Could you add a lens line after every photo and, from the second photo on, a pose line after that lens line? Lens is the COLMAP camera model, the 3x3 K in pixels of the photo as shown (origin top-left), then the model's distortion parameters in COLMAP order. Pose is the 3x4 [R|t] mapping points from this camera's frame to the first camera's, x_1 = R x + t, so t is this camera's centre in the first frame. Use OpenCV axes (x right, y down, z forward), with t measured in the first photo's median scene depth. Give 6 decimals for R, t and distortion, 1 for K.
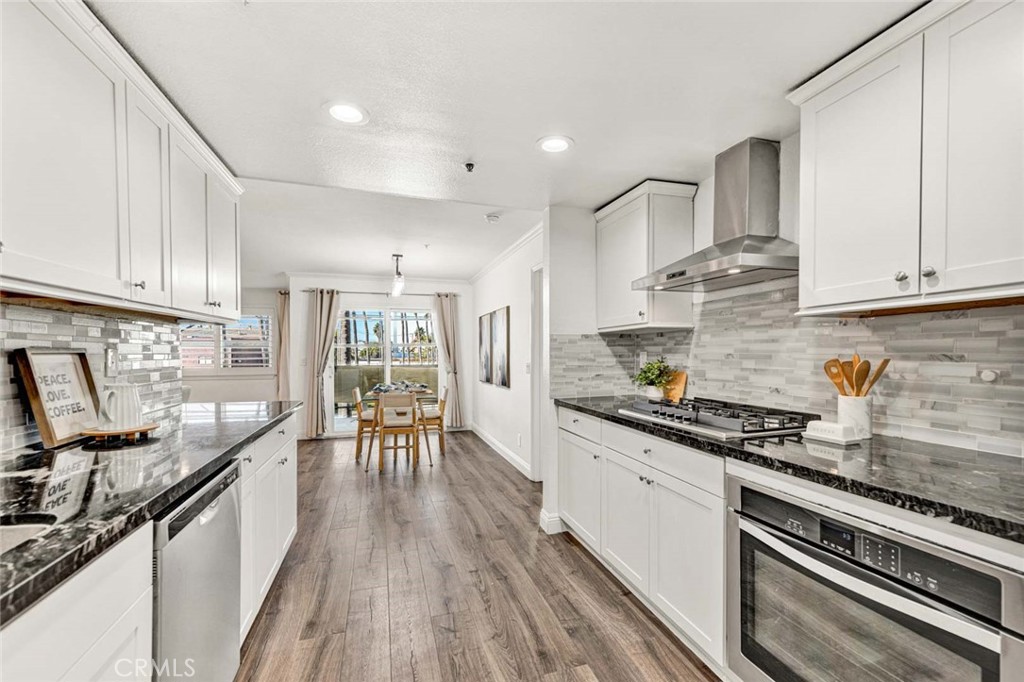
lens RADIAL K [[420.3, 0, 524.2], [0, 420.3, 354.0], [0, 0, 1]] dist [0.028853, -0.001849]
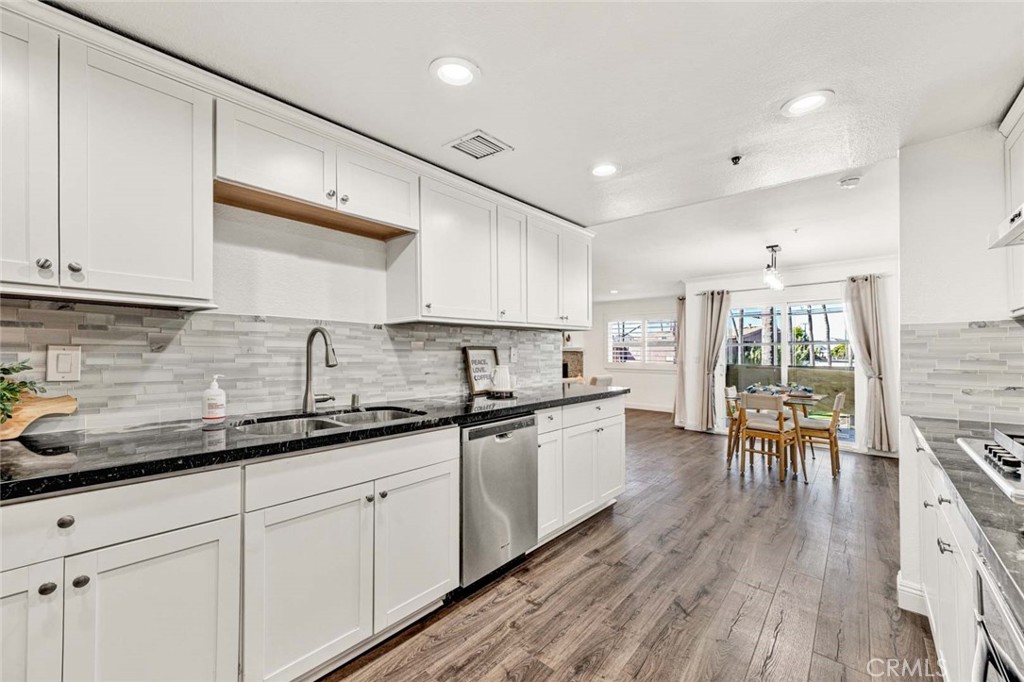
lens RADIAL K [[420.3, 0, 504.6], [0, 420.3, 345.7], [0, 0, 1]] dist [0.028853, -0.001849]
pose [[0.502892, -0.008683, -0.864306, 0.351355], [-0.007870, 0.999862, -0.014623, 0.004677], [0.864313, 0.014156, 0.502754, 0.048002]]
